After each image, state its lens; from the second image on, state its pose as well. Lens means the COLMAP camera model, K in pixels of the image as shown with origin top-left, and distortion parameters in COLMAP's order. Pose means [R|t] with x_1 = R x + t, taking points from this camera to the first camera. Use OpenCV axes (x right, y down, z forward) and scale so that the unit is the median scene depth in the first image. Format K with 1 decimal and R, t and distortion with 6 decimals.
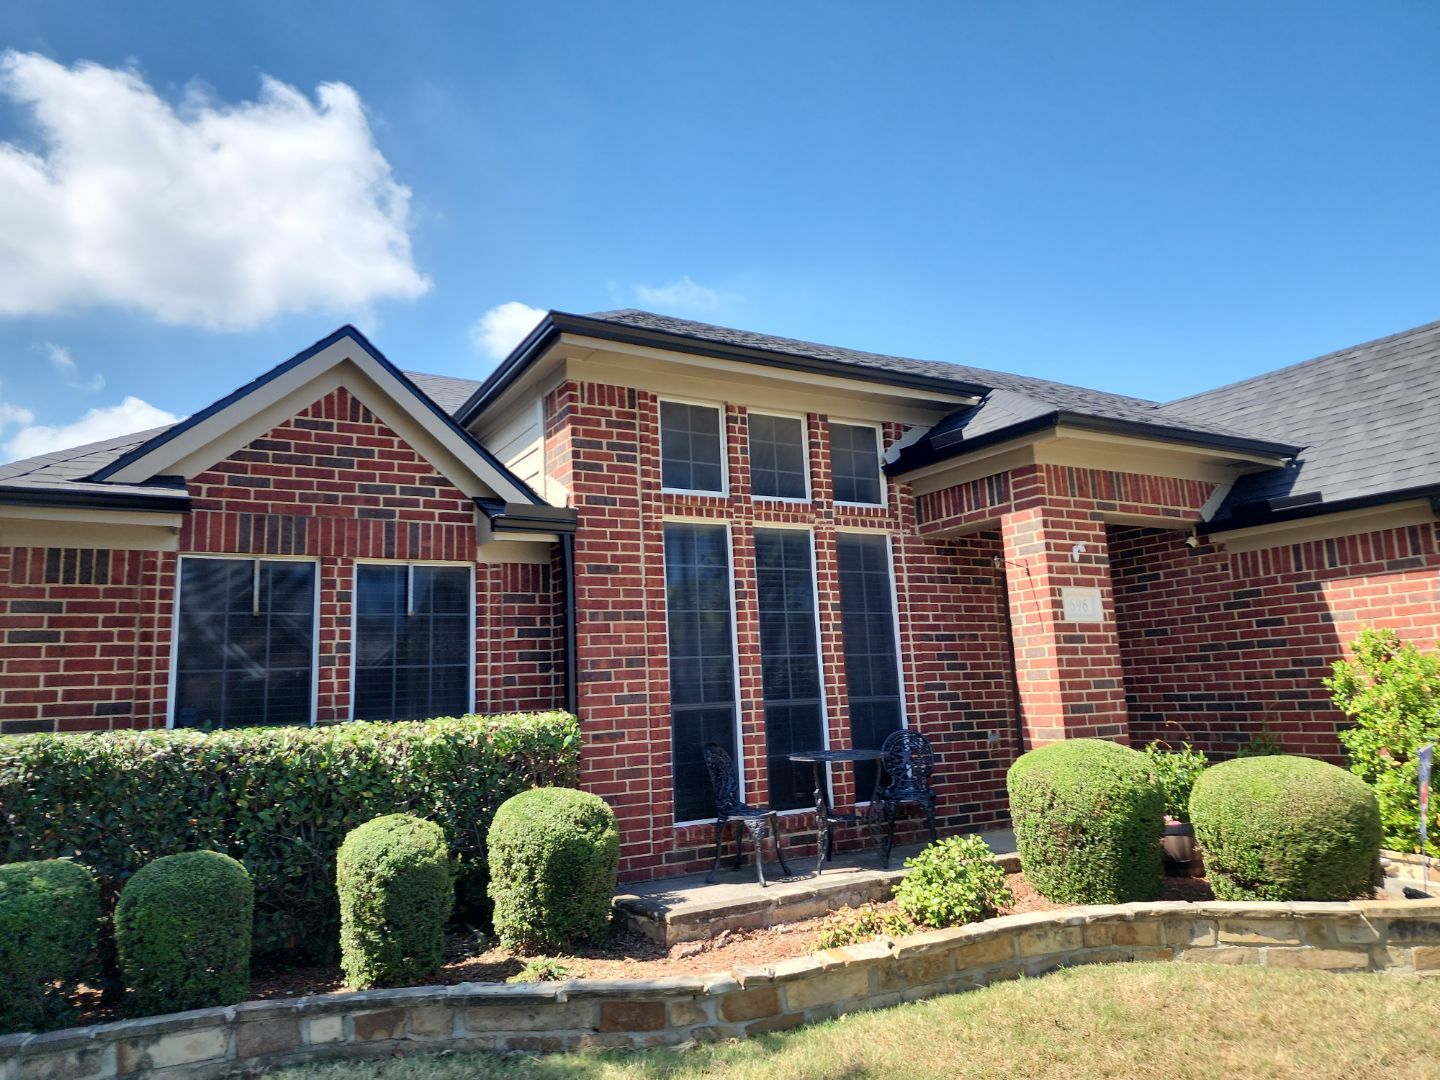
lens RADIAL K [[945.2, 0, 727.8], [0, 945.2, 537.3], [0, 0, 1]] dist [0.096252, -0.083396]
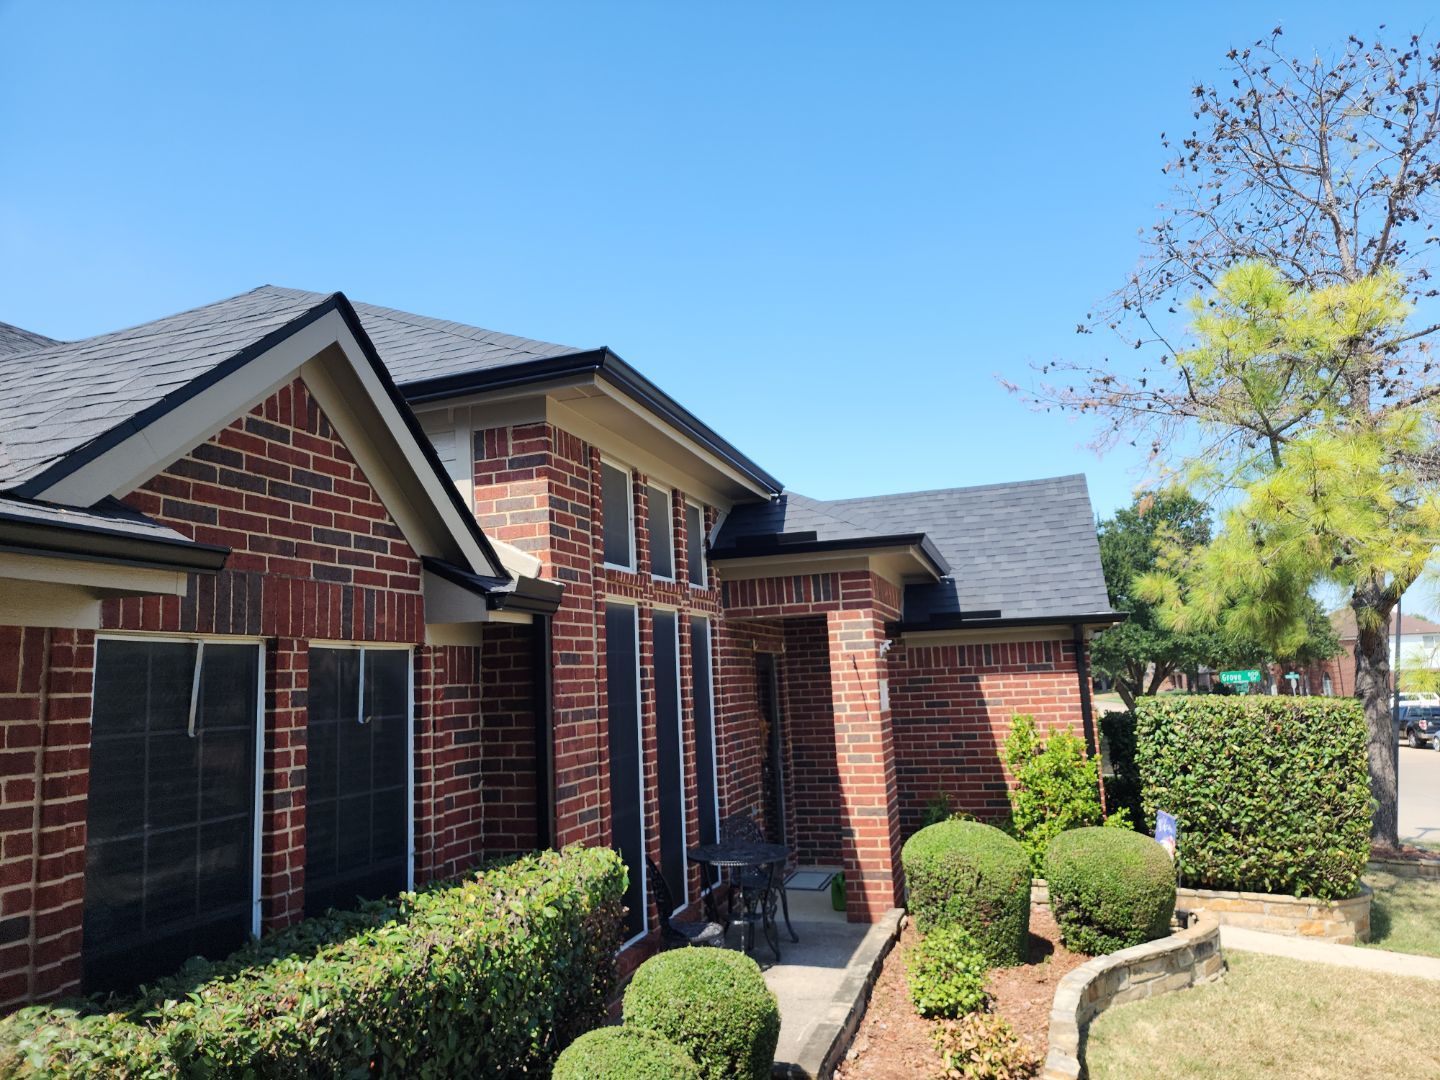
lens RADIAL K [[934.3, 0, 724.2], [0, 934.3, 559.1], [0, 0, 1]] dist [0.089417, -0.079874]
pose [[0.750250, 0.096792, 0.654031, -0.548654], [-0.094344, 0.994776, -0.038996, -0.031818], [-0.654389, -0.032447, 0.755462, 0.283714]]
